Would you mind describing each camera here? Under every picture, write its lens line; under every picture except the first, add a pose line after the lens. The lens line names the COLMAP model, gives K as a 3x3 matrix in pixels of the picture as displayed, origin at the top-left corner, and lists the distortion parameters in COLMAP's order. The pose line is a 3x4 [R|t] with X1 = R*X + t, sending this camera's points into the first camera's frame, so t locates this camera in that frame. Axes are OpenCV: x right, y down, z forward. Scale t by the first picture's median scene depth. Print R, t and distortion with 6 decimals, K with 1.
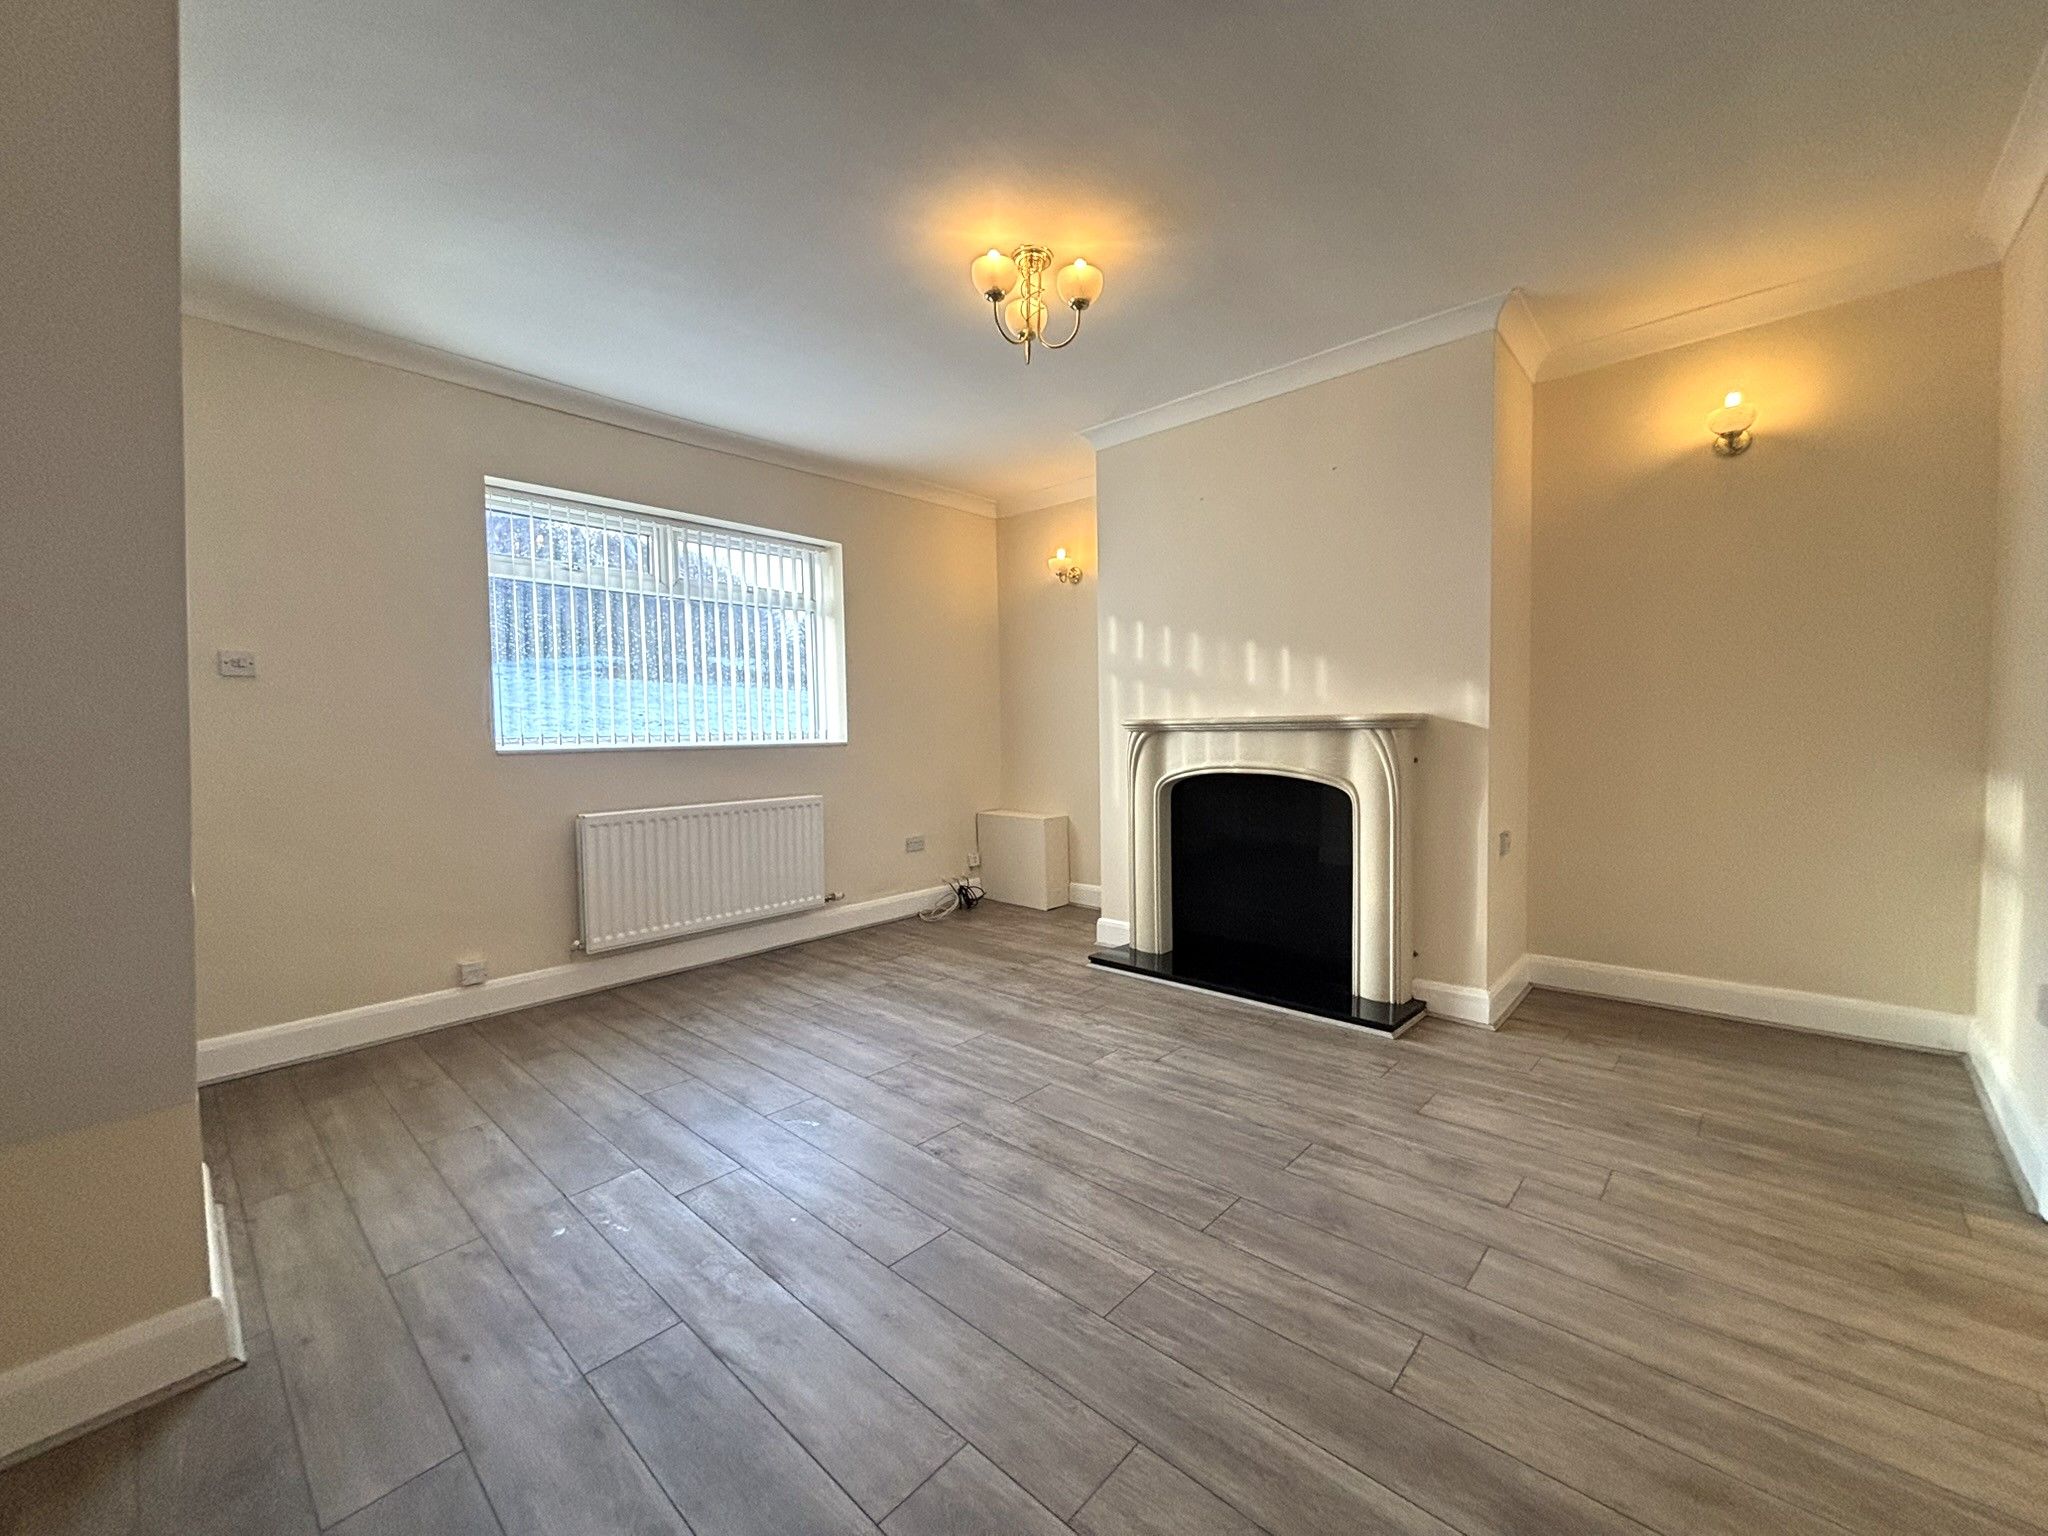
lens RADIAL K [[819.5, 0, 1017.4], [0, 819.5, 765.6], [0, 0, 1]] dist [-0.002655, -0.001237]
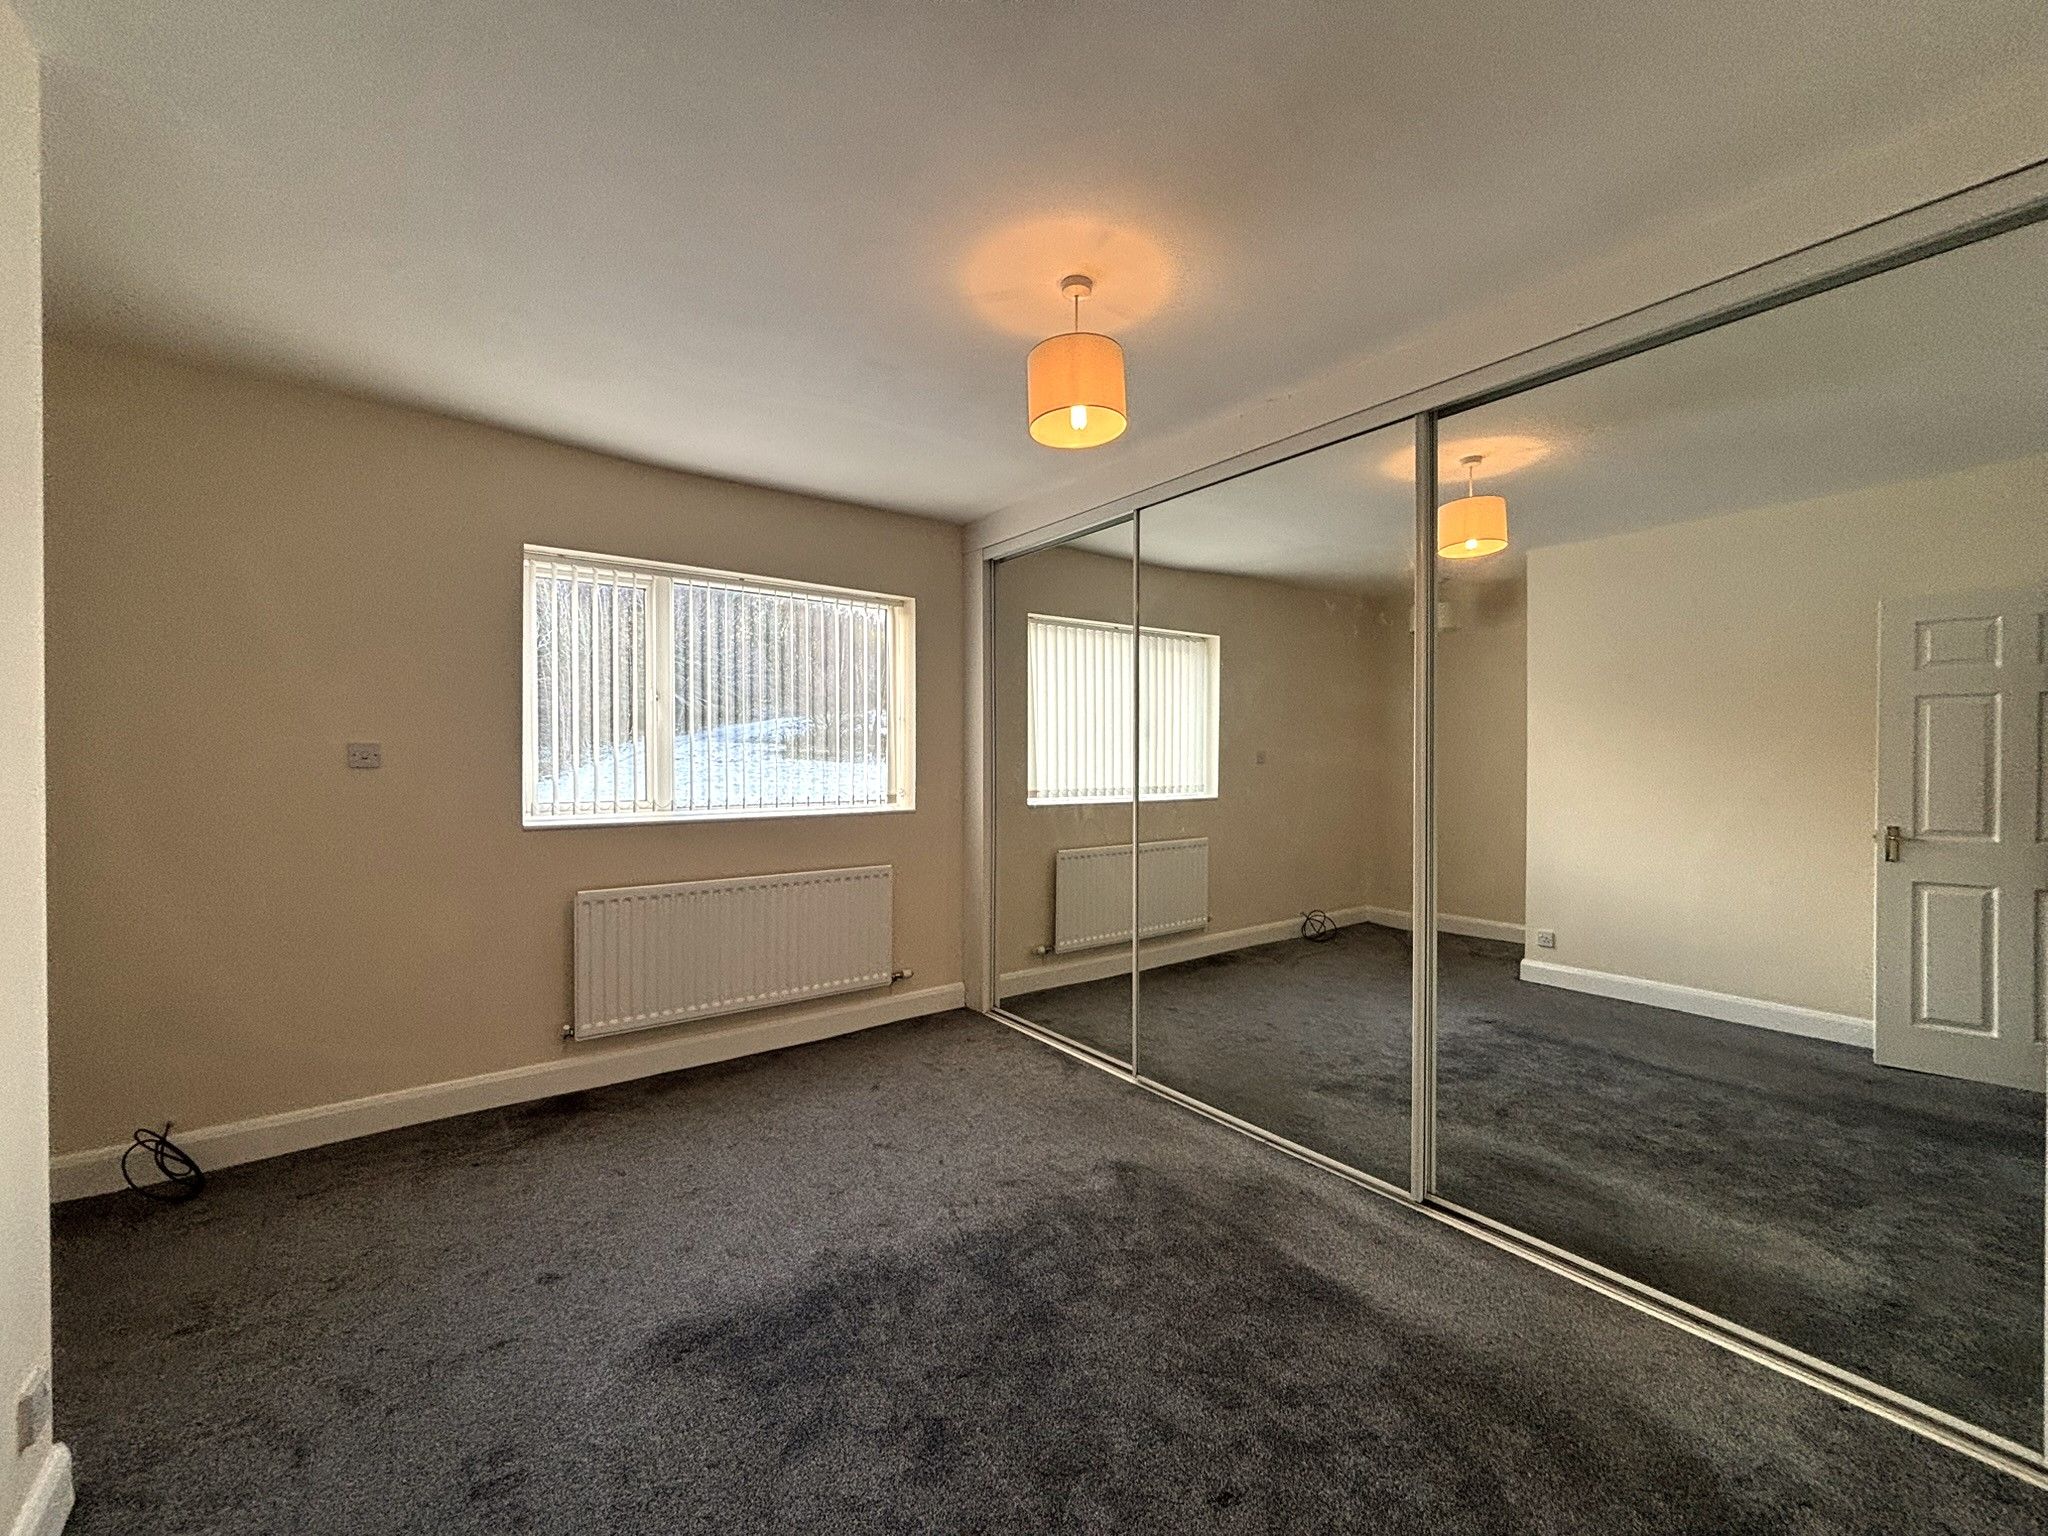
lens RADIAL K [[819.5, 0, 1027.4], [0, 819.5, 774.0], [0, 0, 1]] dist [-0.002655, -0.001237]
pose [[0.979929, -0.015405, -0.198749, 0.137288], [0.002788, 0.997971, -0.063607, -0.008525], [0.199326, 0.061776, 0.977984, 0.156760]]
